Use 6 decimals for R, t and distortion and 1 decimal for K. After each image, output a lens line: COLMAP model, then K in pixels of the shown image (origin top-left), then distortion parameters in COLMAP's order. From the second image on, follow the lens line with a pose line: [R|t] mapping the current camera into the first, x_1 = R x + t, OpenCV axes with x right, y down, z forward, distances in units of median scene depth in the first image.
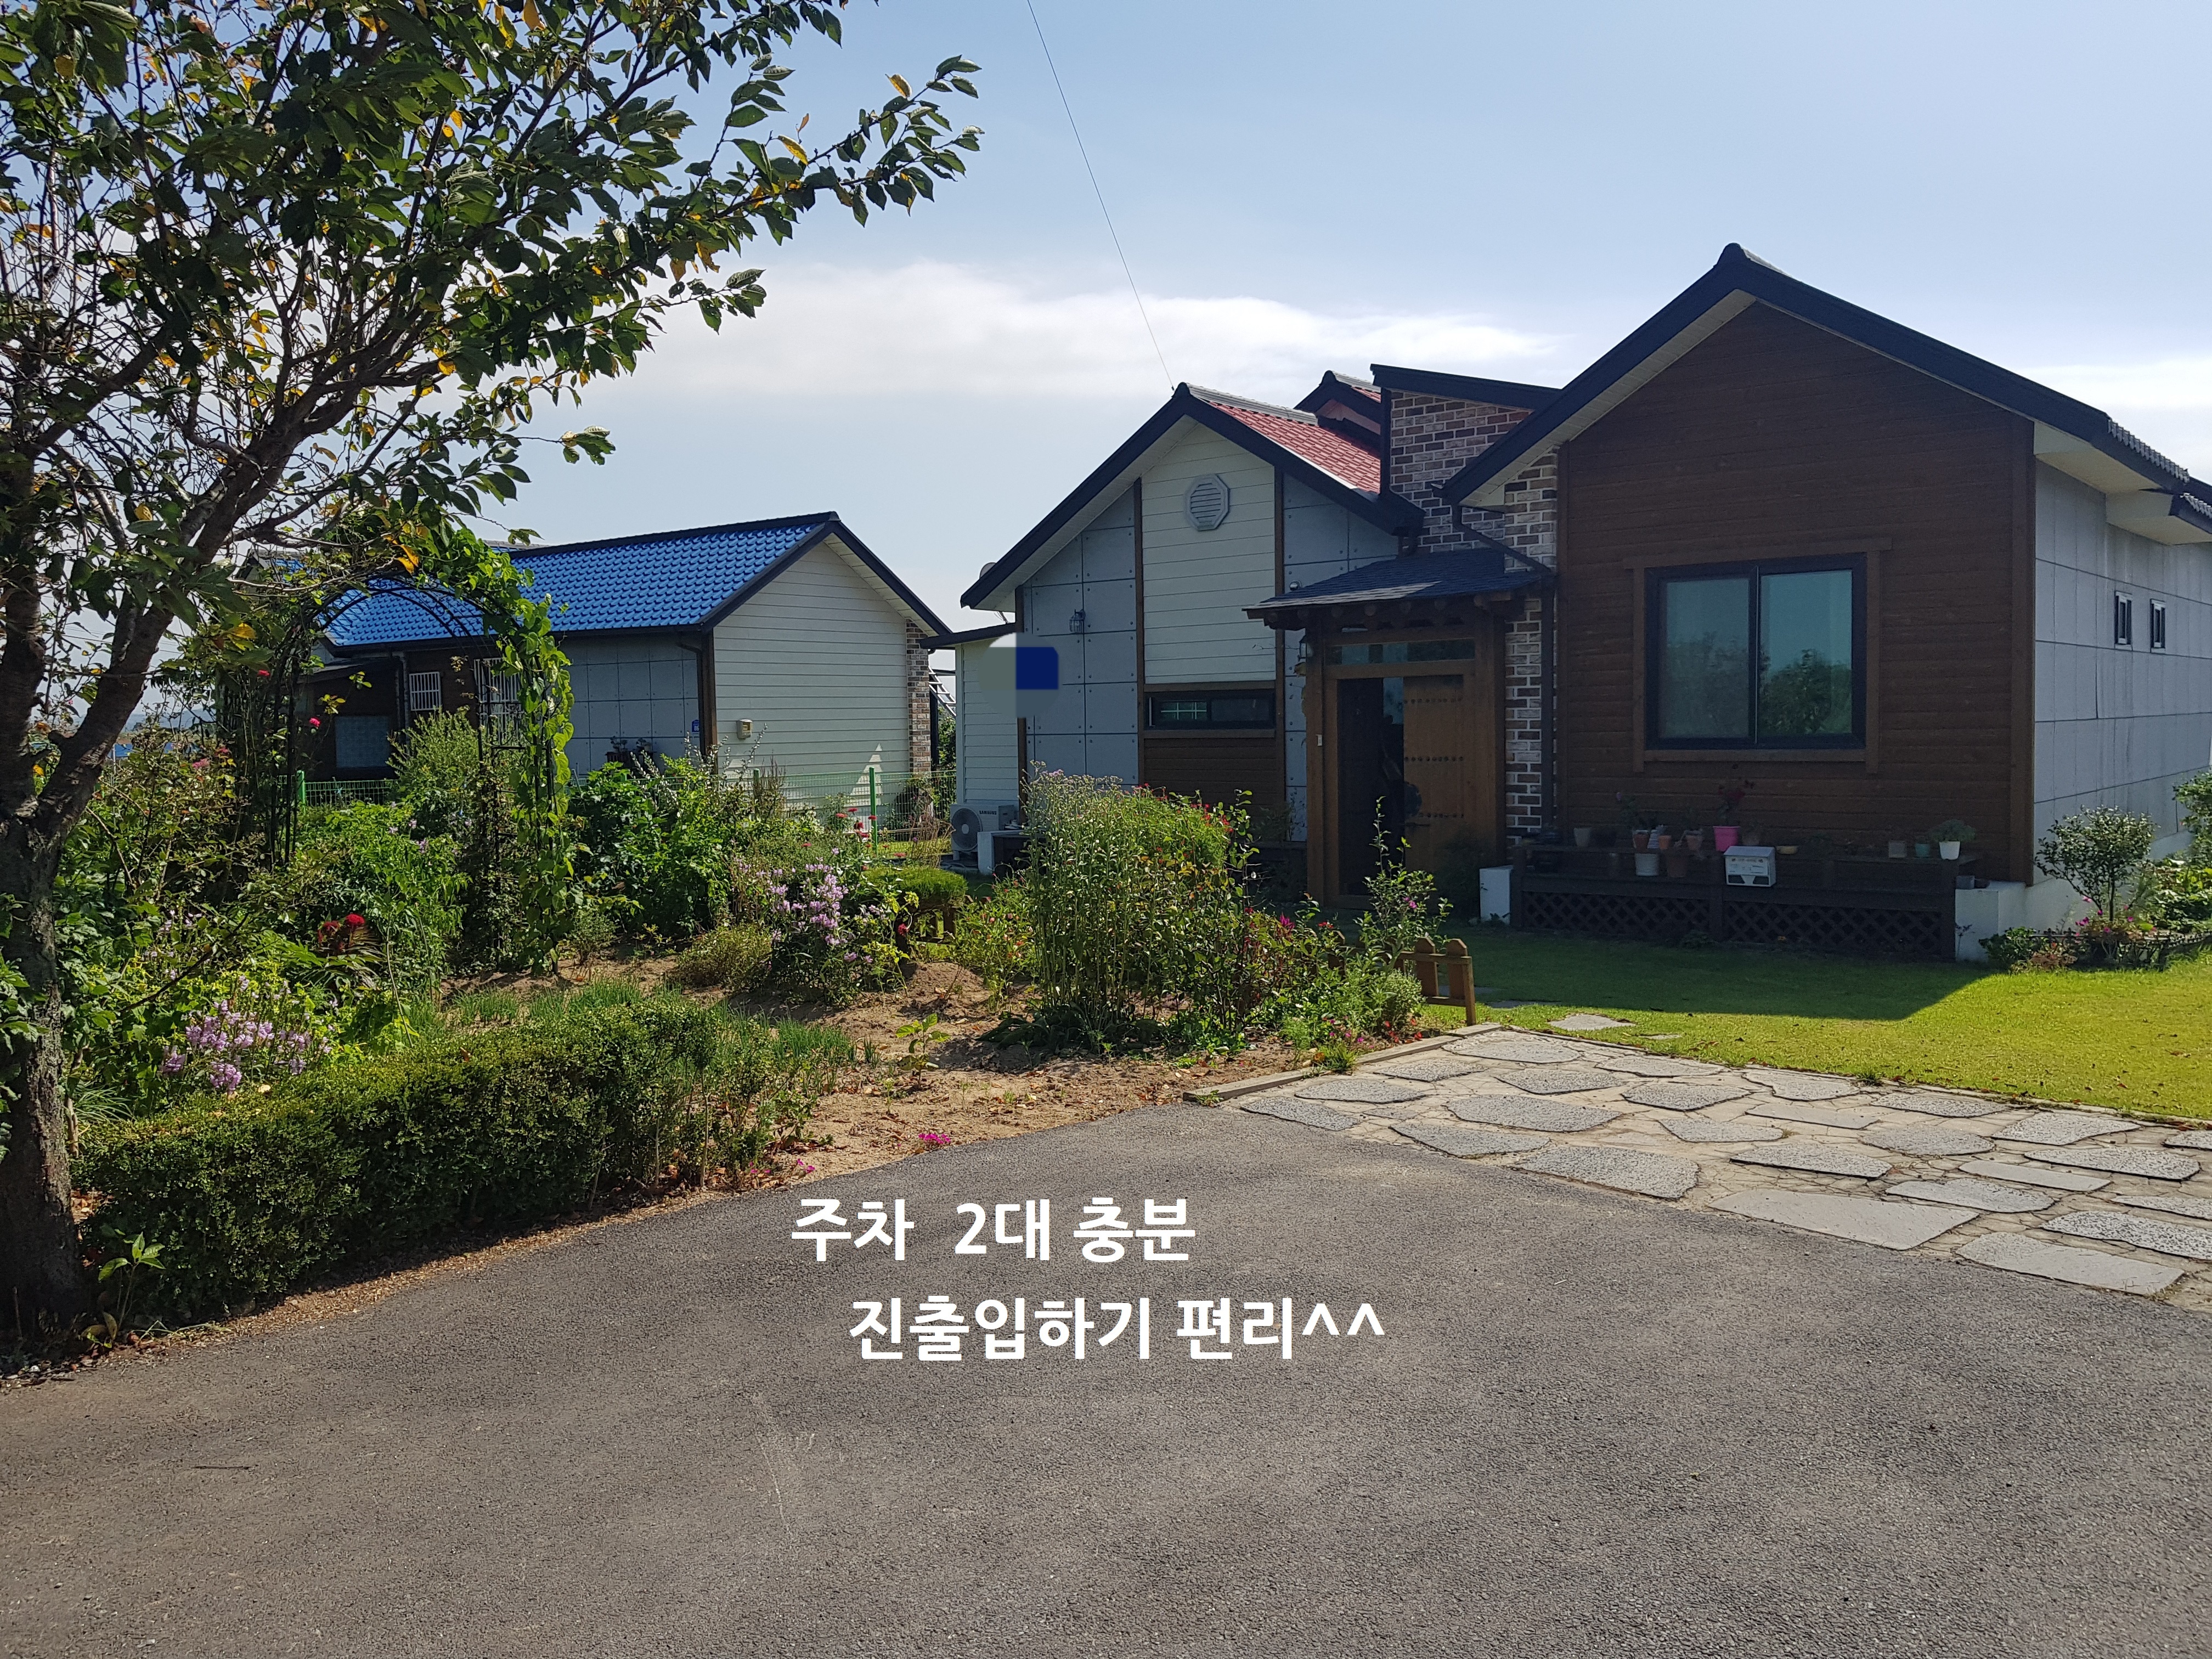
lens RADIAL K [[1712.2, 0, 1119.8], [0, 1712.2, 809.9], [0, 0, 1]] dist [0.037248, -0.000763]
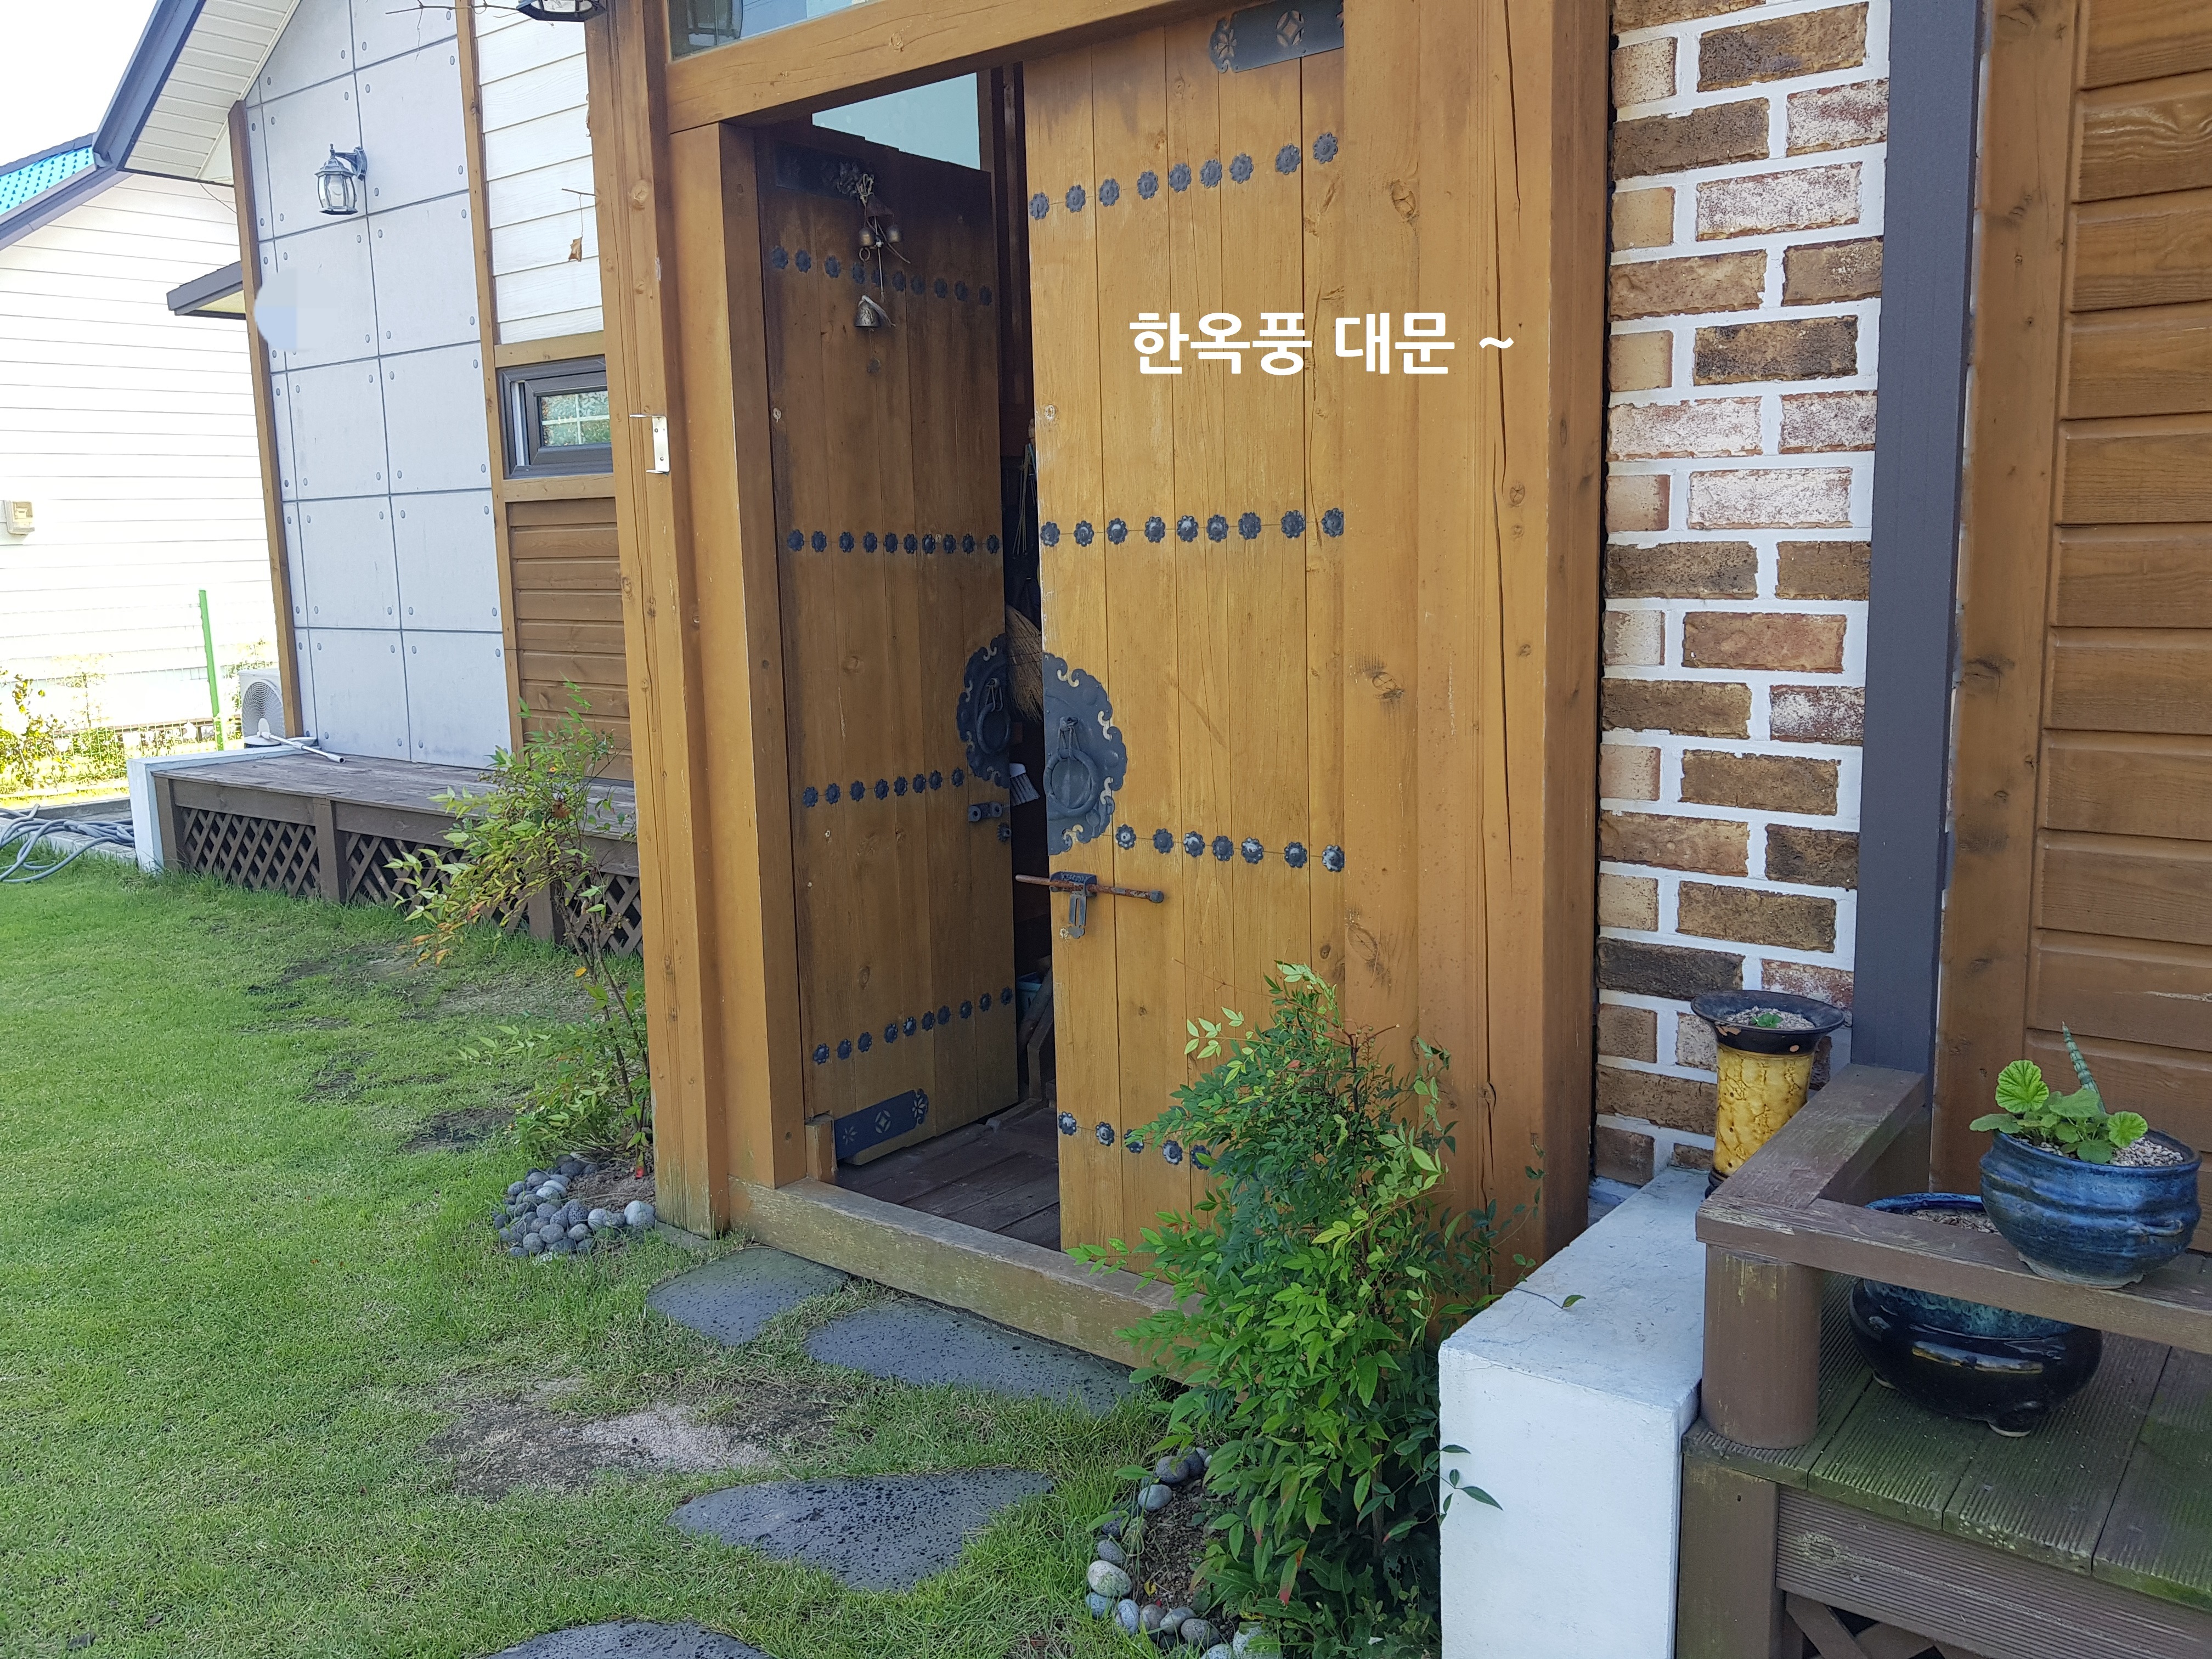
lens RADIAL K [[1756.9, 0, 1106.8], [0, 1756.9, 831.4], [0, 0, 1]] dist [0.052054, -0.088604]
pose [[0.999652, -0.013623, 0.022579, 0.136763], [0.010912, 0.993172, 0.116148, -0.015911], [-0.024007, -0.115861, 0.992975, 0.654659]]
